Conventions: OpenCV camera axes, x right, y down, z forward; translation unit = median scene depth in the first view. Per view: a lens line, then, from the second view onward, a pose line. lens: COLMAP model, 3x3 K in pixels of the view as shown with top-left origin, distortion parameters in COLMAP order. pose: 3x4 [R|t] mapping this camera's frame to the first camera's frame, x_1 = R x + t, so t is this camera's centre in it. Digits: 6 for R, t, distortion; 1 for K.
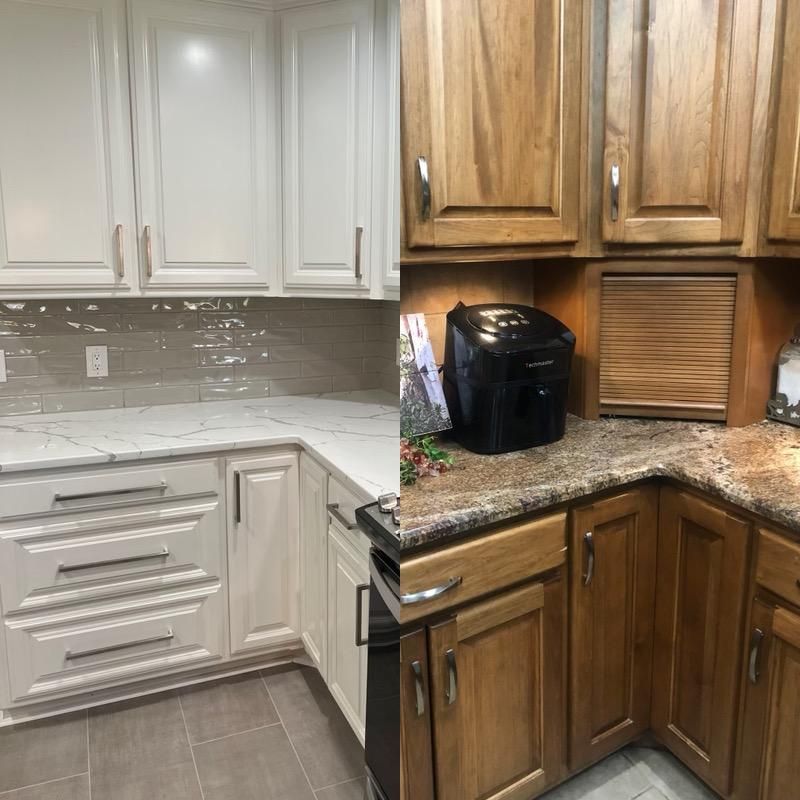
lens RADIAL K [[753.1, 0, 400.0], [0, 753.1, 400.0], [0, 0, 1]] dist [0.006356, -0.010948]
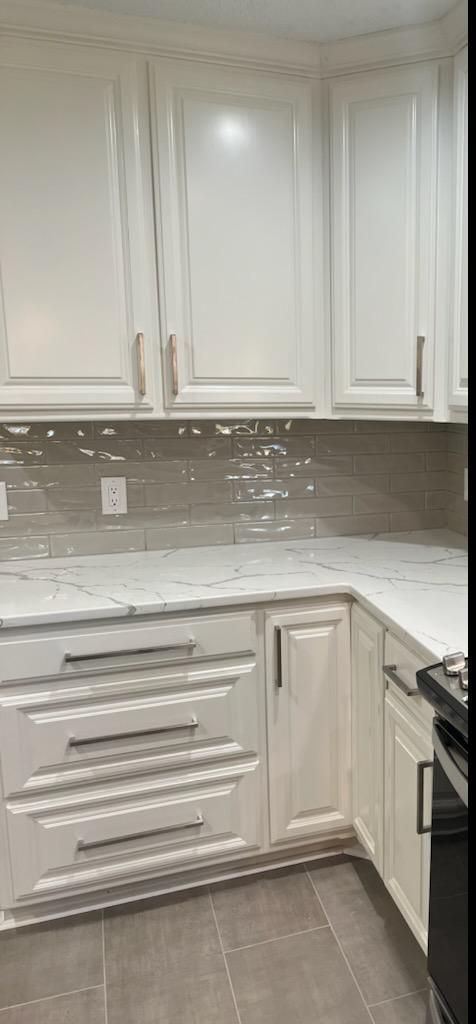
lens RADIAL K [[825.5, 0, 238.0], [0, 825.5, 512.0], [0, 0, 1]] dist [-0.001091, 0.000637]
pose [[0.965508, -0.006563, -0.260292, -0.020763], [-0.002539, 0.999397, -0.034620, -0.001092], [0.260363, 0.034087, 0.964909, 0.106173]]
